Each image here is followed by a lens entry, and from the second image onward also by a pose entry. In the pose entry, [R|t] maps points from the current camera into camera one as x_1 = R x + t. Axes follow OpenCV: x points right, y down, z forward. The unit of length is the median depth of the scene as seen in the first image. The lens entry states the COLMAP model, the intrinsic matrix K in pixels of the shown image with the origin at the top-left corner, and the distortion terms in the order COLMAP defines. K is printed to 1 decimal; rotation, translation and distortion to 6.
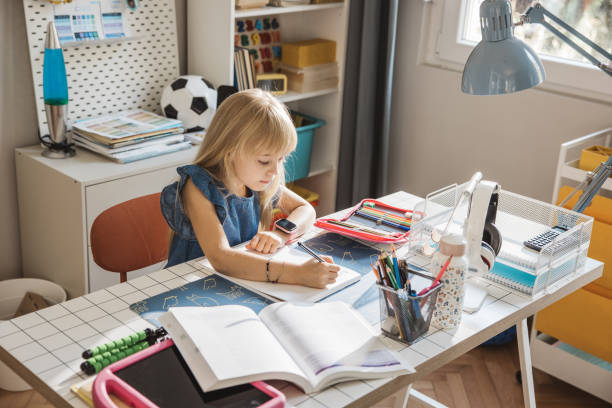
lens RADIAL K [[865.6, 0, 306.0], [0, 865.6, 204.0], [0, 0, 1]] dist [0.099200, 0.041907]
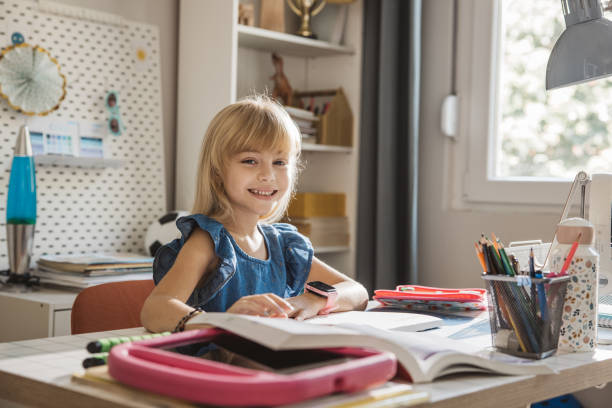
lens RADIAL K [[965.8, 0, 306.0], [0, 965.8, 204.0], [0, 0, 1]] dist [0.125587, 0.026724]
pose [[0.998446, -0.022929, 0.050794, -0.063661], [0.039099, 0.937684, -0.345281, 0.183110], [-0.039712, 0.346731, 0.937124, 0.124600]]
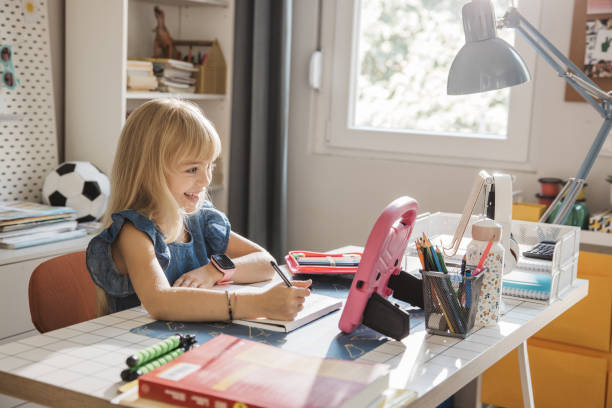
lens RADIAL K [[908.4, 0, 299.8], [0, 908.4, 206.2], [0, 0, 1]] dist [0.098119, 0.056400]
pose [[0.965839, -0.039911, 0.256052, -0.162867], [0.096063, 0.972814, -0.210722, 0.124034], [-0.240681, 0.228121, 0.943416, 0.073385]]
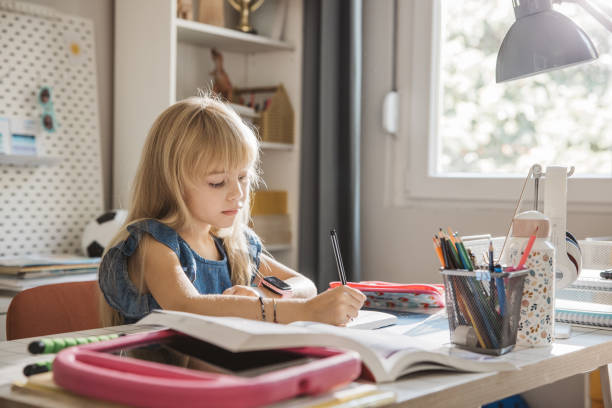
lens RADIAL K [[959.0, 0, 306.0], [0, 959.0, 204.0], [0, 0, 1]] dist [0.156984, 0.073625]
pose [[0.992248, -0.031608, 0.120189, -0.072201], [0.071238, 0.937114, -0.341677, 0.178046], [-0.101831, 0.347590, 0.932101, 0.145345]]
